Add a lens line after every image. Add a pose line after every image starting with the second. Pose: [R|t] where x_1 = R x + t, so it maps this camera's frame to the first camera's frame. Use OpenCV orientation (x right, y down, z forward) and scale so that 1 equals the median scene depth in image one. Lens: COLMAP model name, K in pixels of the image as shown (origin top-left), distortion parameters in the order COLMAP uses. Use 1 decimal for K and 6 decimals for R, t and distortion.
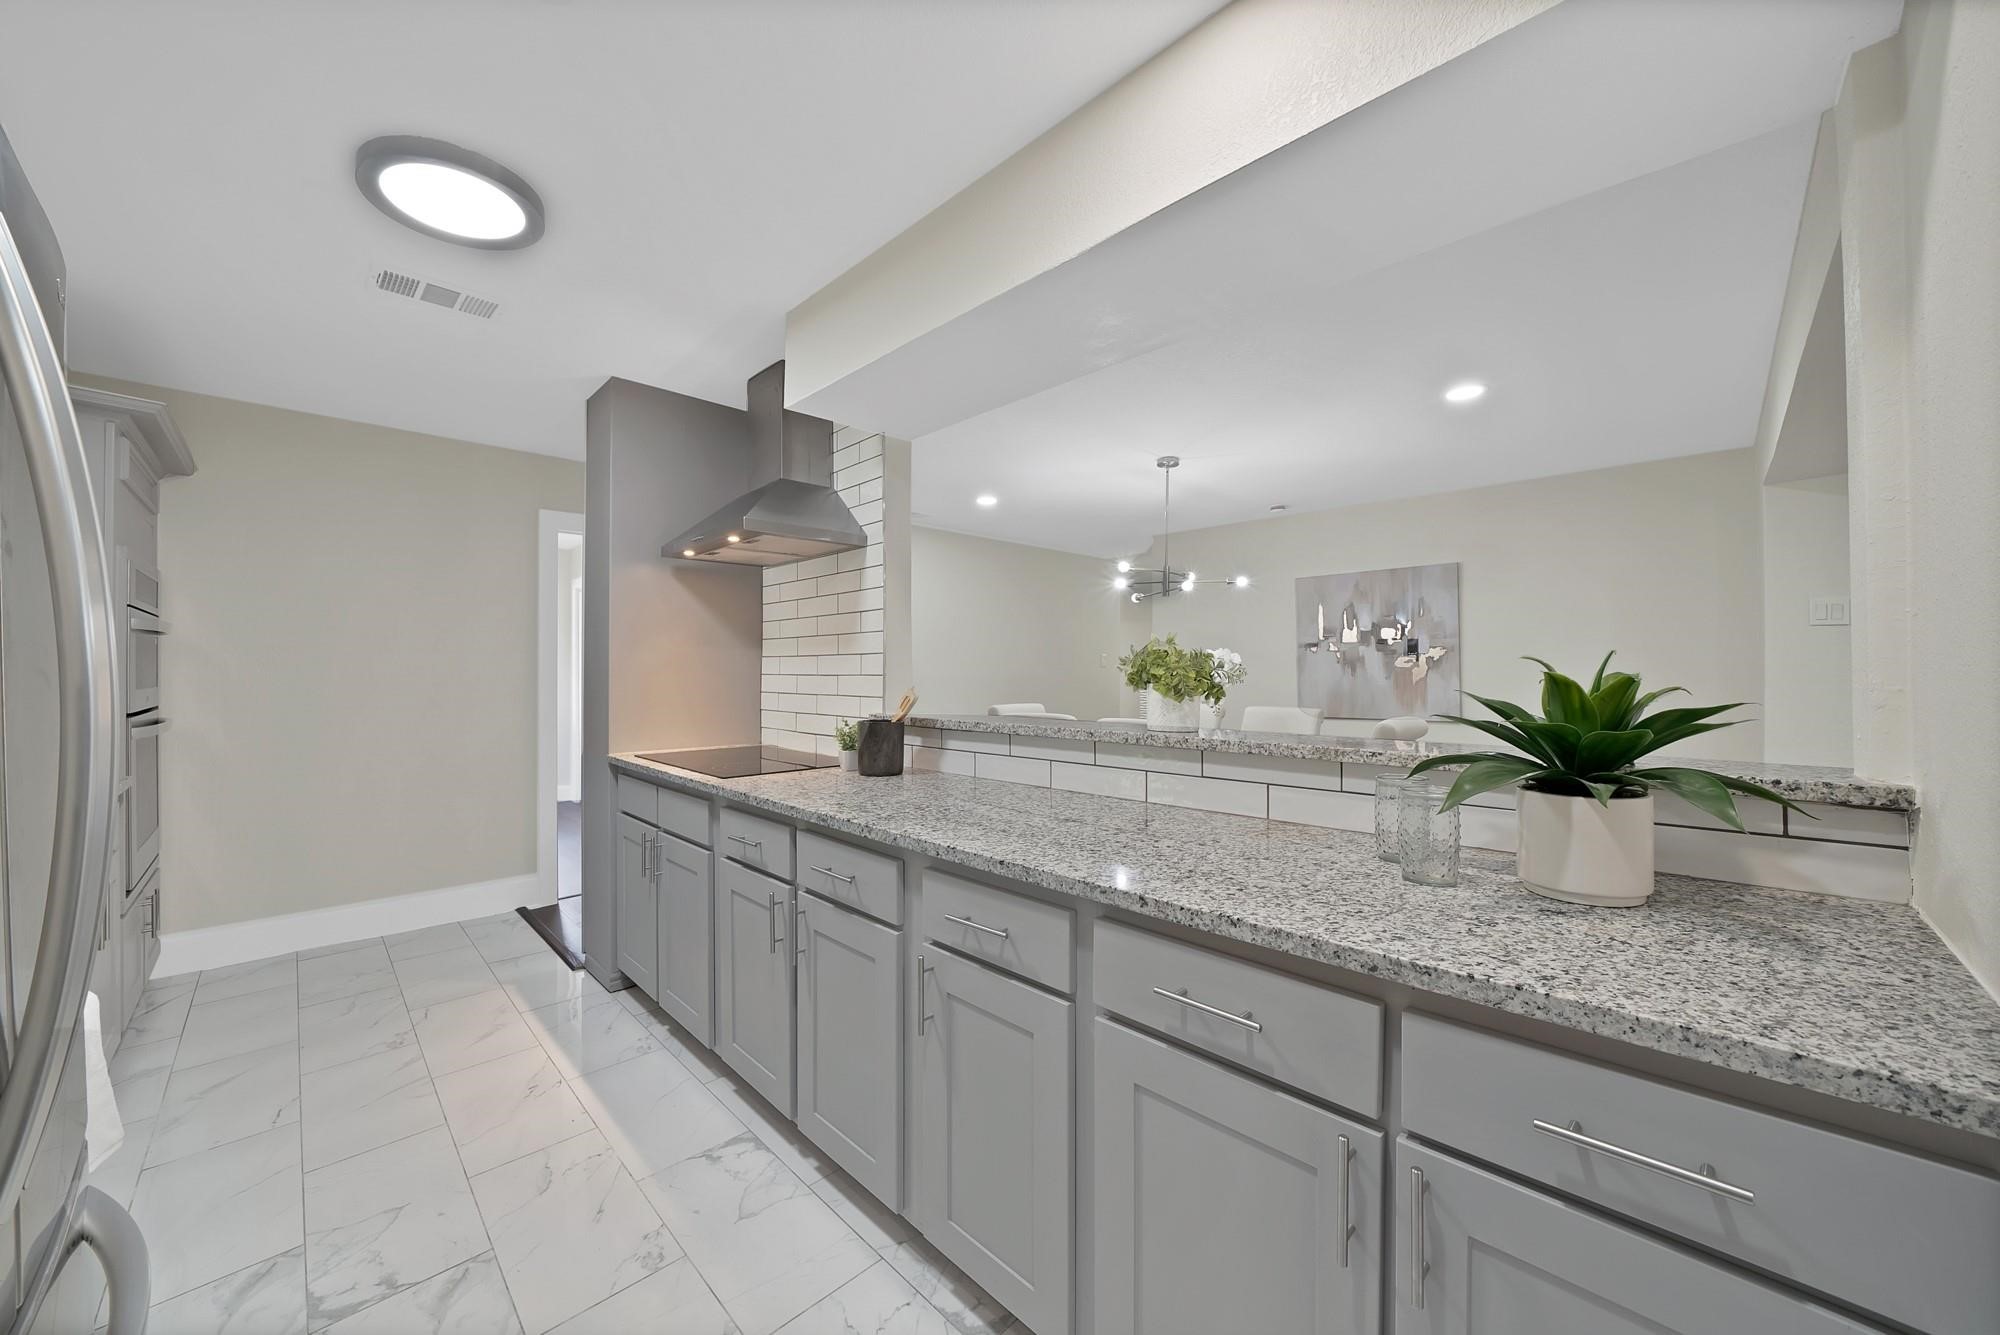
lens RADIAL K [[722.2, 0, 984.4], [0, 722.2, 670.9], [0, 0, 1]] dist [-0.015712, 0.000622]
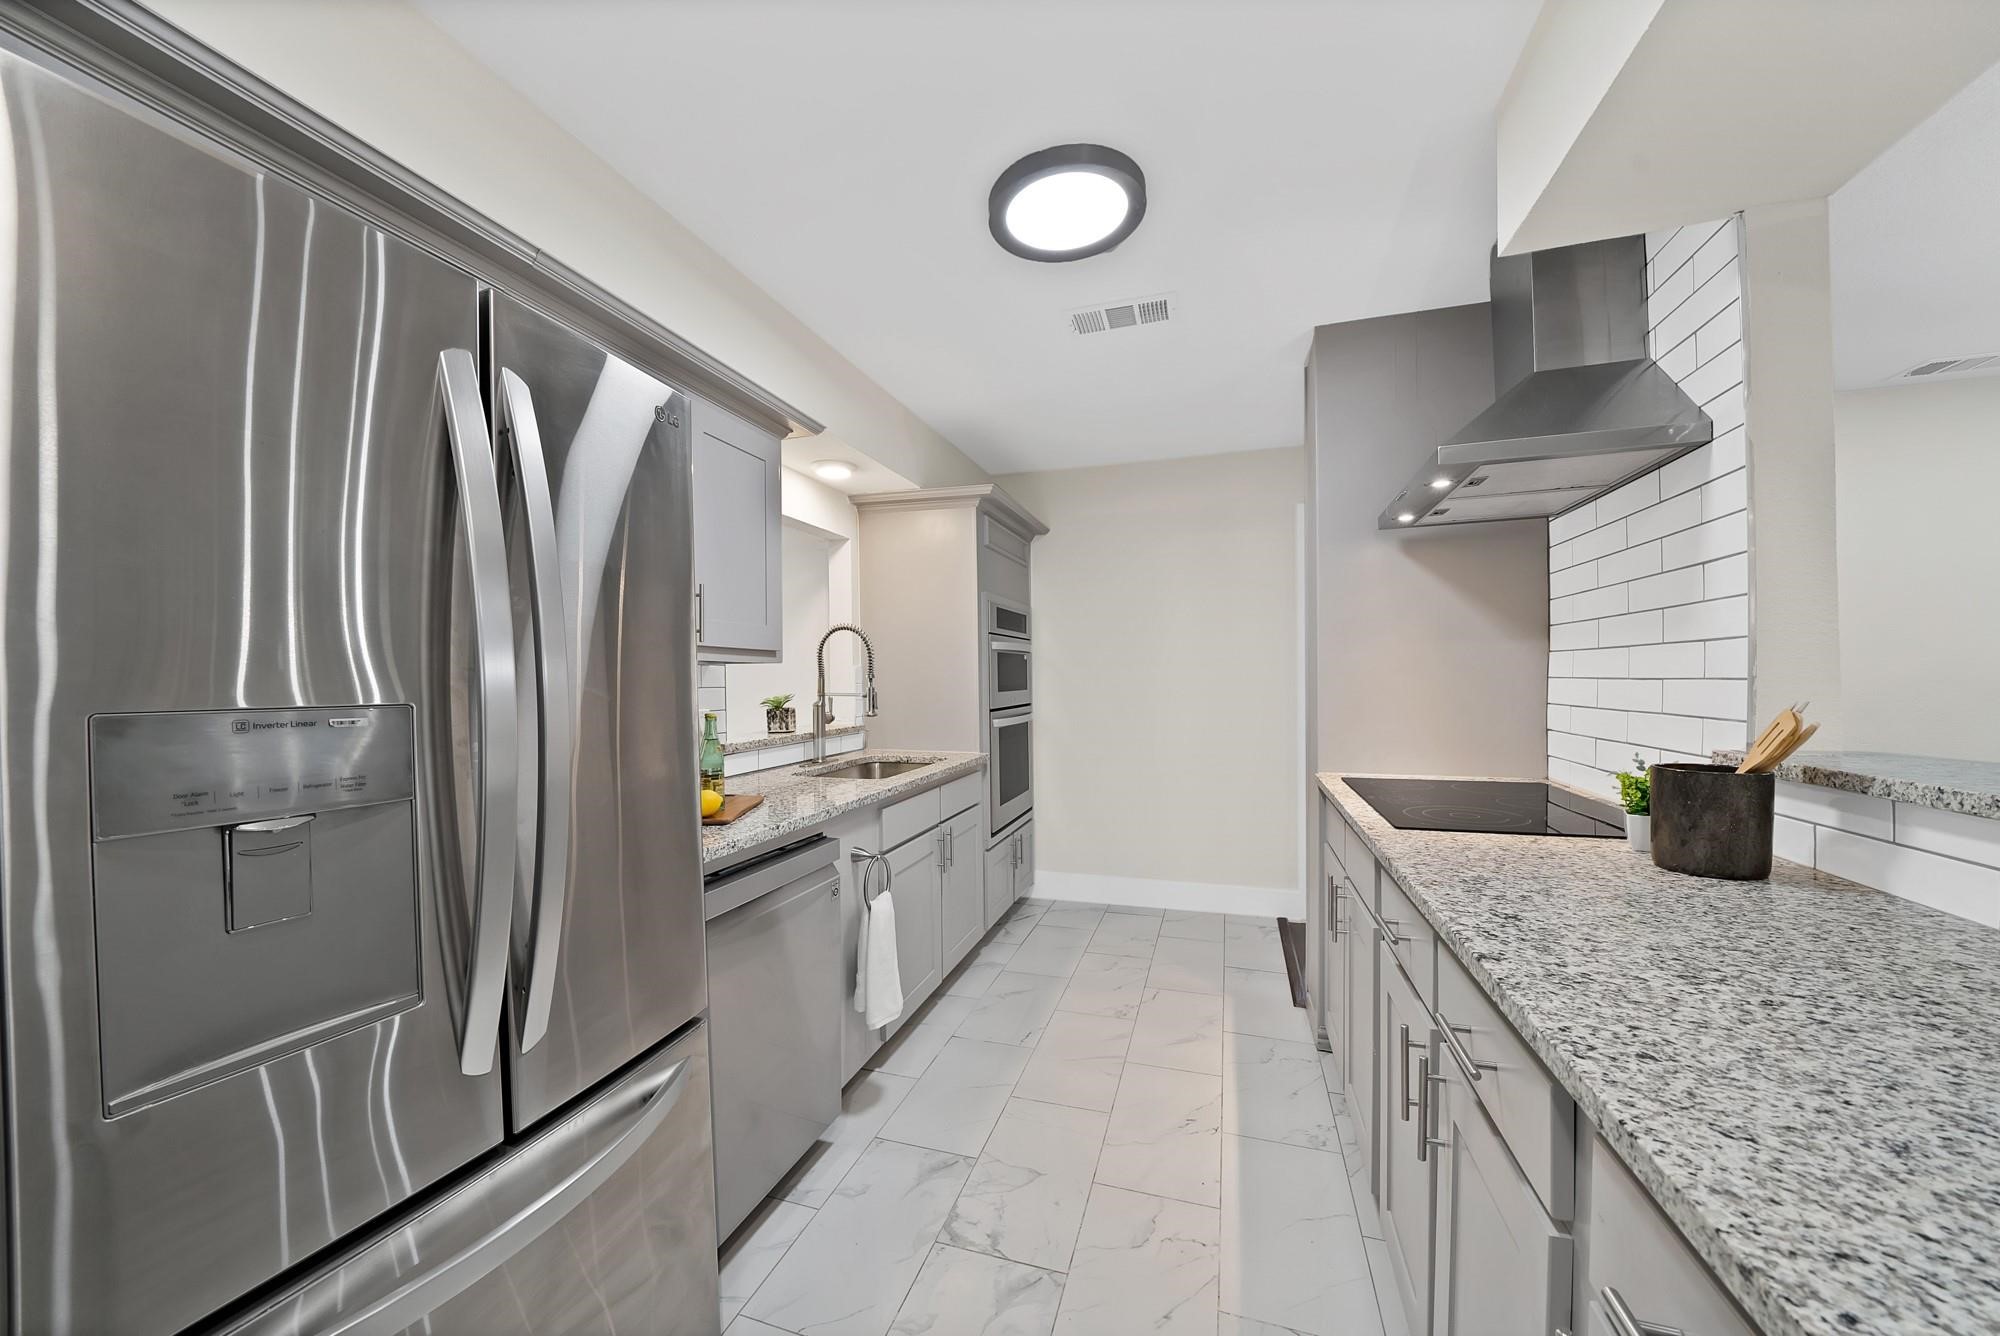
lens RADIAL K [[722.2, 0, 1002.1], [0, 722.2, 687.0], [0, 0, 1]] dist [-0.015712, 0.000622]
pose [[0.441221, 0.004806, -0.897386, 0.067866], [0.013802, 0.999831, 0.012141, -0.001400], [0.897292, -0.017743, 0.441080, 0.241151]]
